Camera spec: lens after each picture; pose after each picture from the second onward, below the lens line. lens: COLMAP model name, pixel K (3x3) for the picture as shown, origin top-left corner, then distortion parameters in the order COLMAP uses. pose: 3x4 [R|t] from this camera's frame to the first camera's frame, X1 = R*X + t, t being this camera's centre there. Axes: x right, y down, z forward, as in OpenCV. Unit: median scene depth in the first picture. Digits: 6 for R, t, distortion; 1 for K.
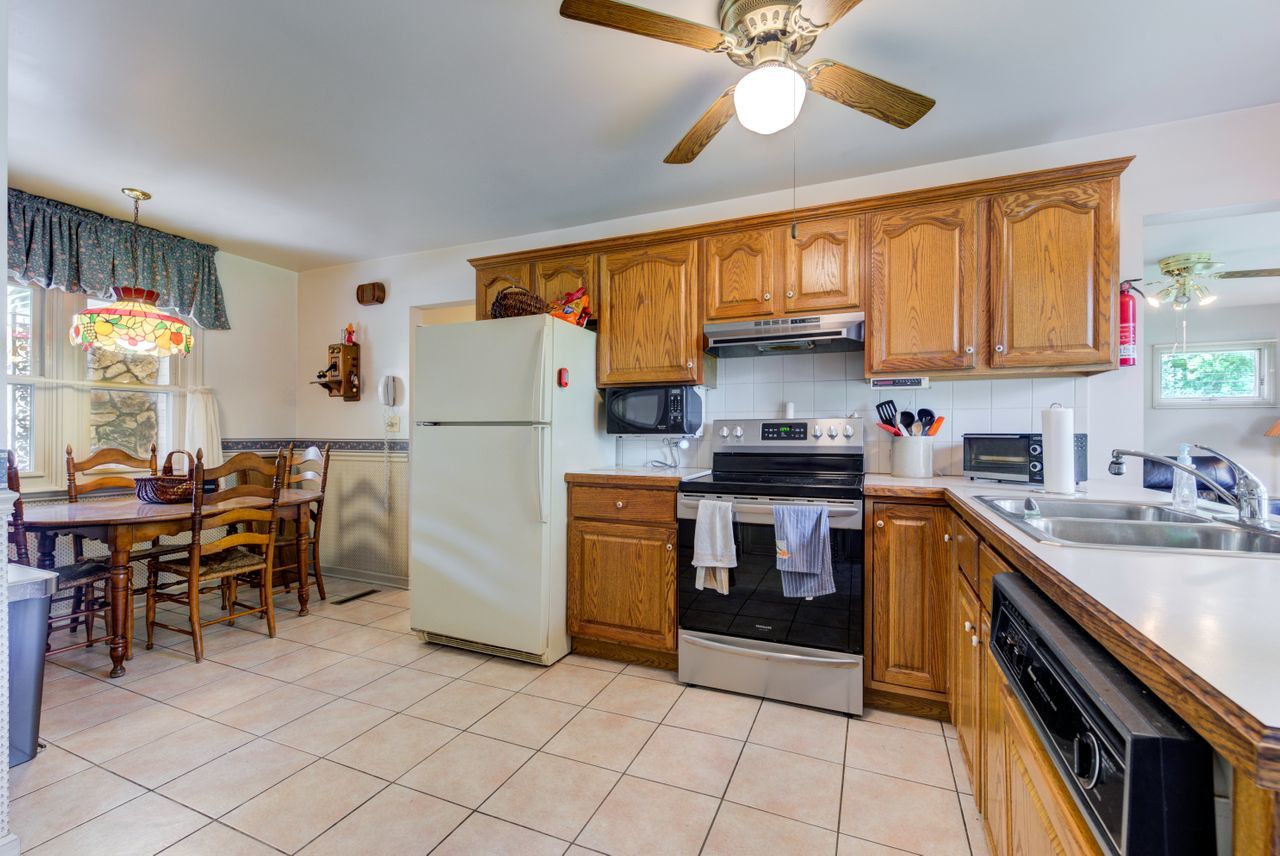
lens RADIAL K [[542.0, 0, 635.4], [0, 542.0, 432.9], [0, 0, 1]] dist [0.002074, -0.001109]
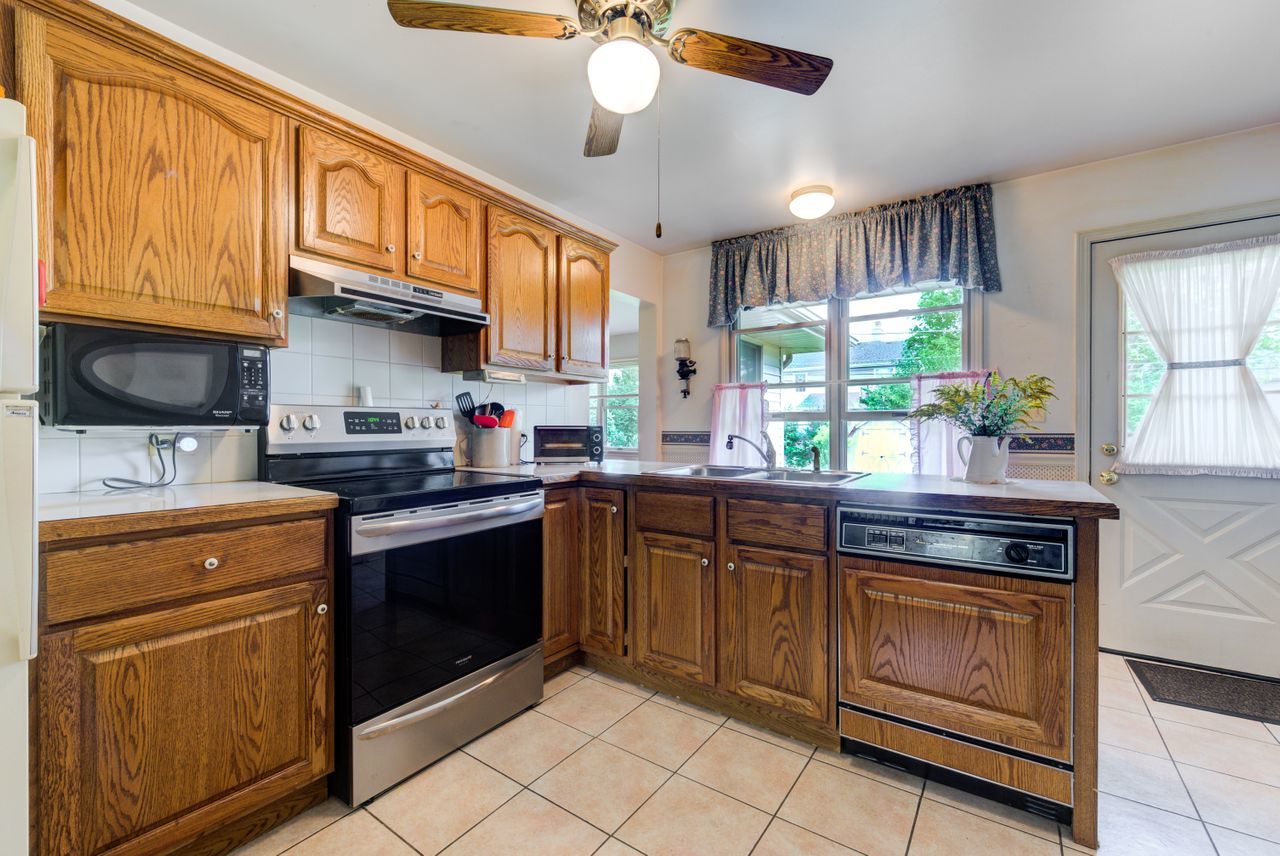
lens RADIAL K [[542.0, 0, 635.9], [0, 542.0, 429.7], [0, 0, 1]] dist [0.002074, -0.001109]
pose [[0.194677, -0.005138, 0.980854, -0.435470], [-0.001352, 0.999984, 0.005507, 0.002735], [-0.980866, -0.002398, 0.194667, 0.489485]]
